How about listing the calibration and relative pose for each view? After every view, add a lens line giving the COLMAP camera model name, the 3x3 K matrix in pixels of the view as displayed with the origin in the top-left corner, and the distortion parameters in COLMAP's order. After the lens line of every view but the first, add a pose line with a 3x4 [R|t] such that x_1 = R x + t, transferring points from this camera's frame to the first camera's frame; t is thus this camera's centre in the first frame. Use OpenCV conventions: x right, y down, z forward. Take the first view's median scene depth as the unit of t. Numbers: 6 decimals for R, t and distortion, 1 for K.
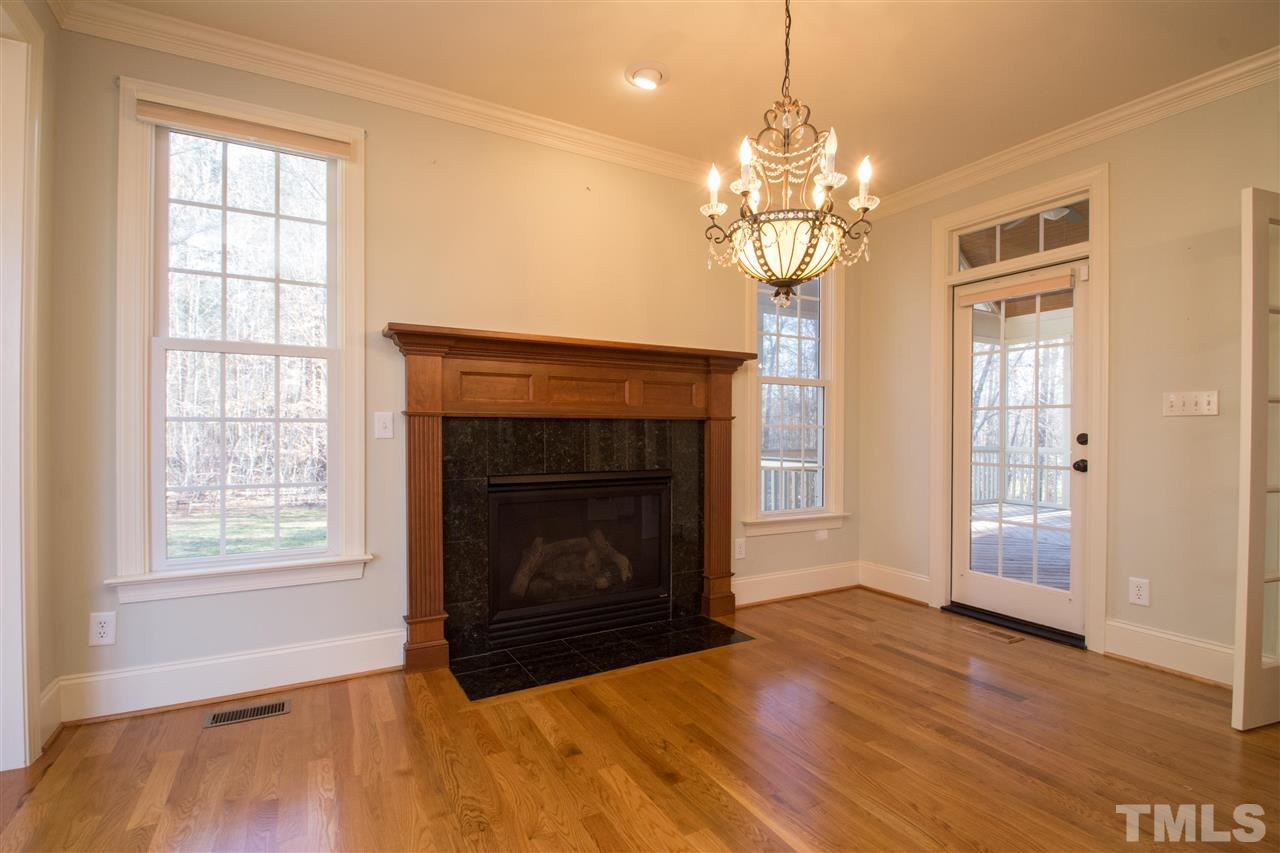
lens RADIAL K [[593.2, 0, 647.2], [0, 593.2, 432.0], [0, 0, 1]] dist [-0.014166, -0.000547]
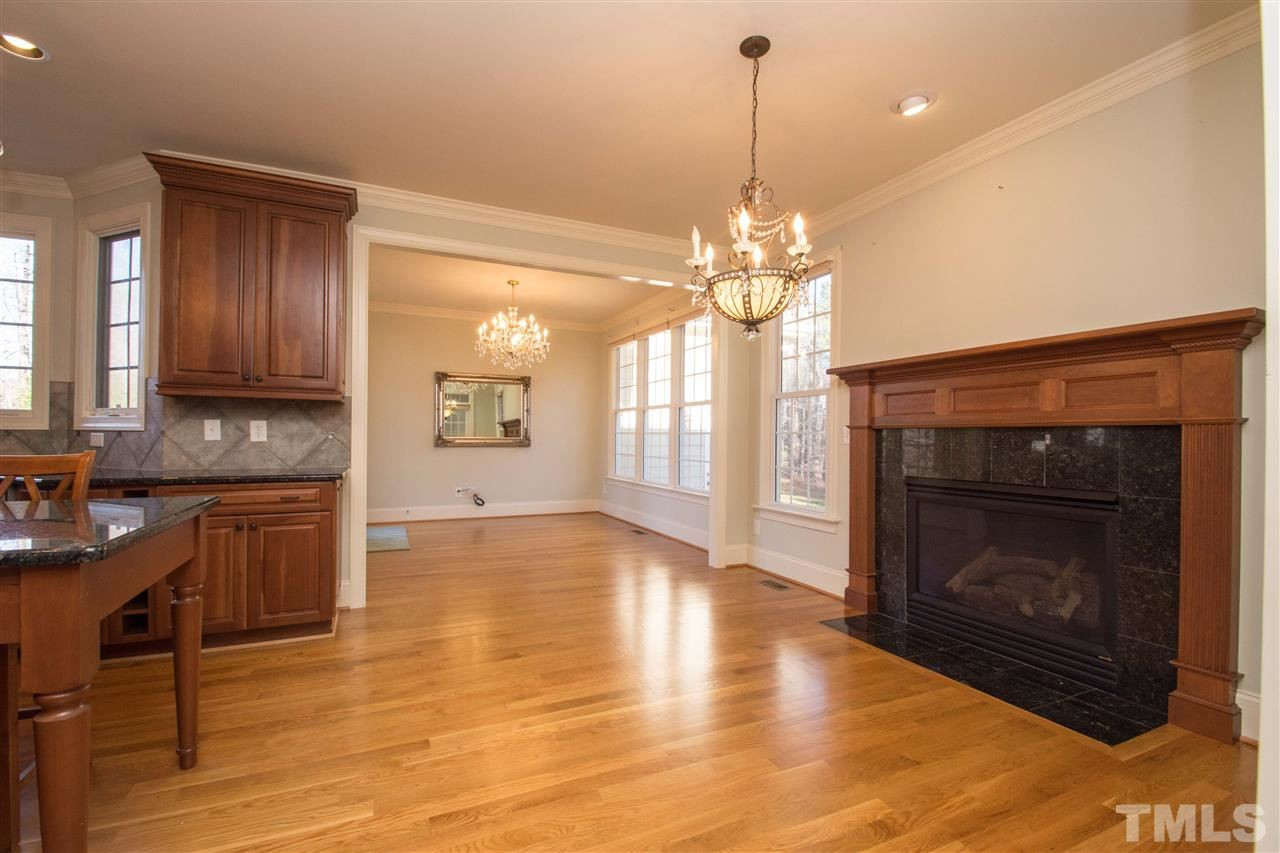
lens RADIAL K [[593.2, 0, 649.1], [0, 593.2, 430.0], [0, 0, 1]] dist [-0.014166, -0.000547]
pose [[-0.082894, -0.011766, -0.996489, 0.999917], [-0.015574, 0.999823, -0.010510, 0.000570], [0.996437, 0.014648, -0.083063, 0.578550]]
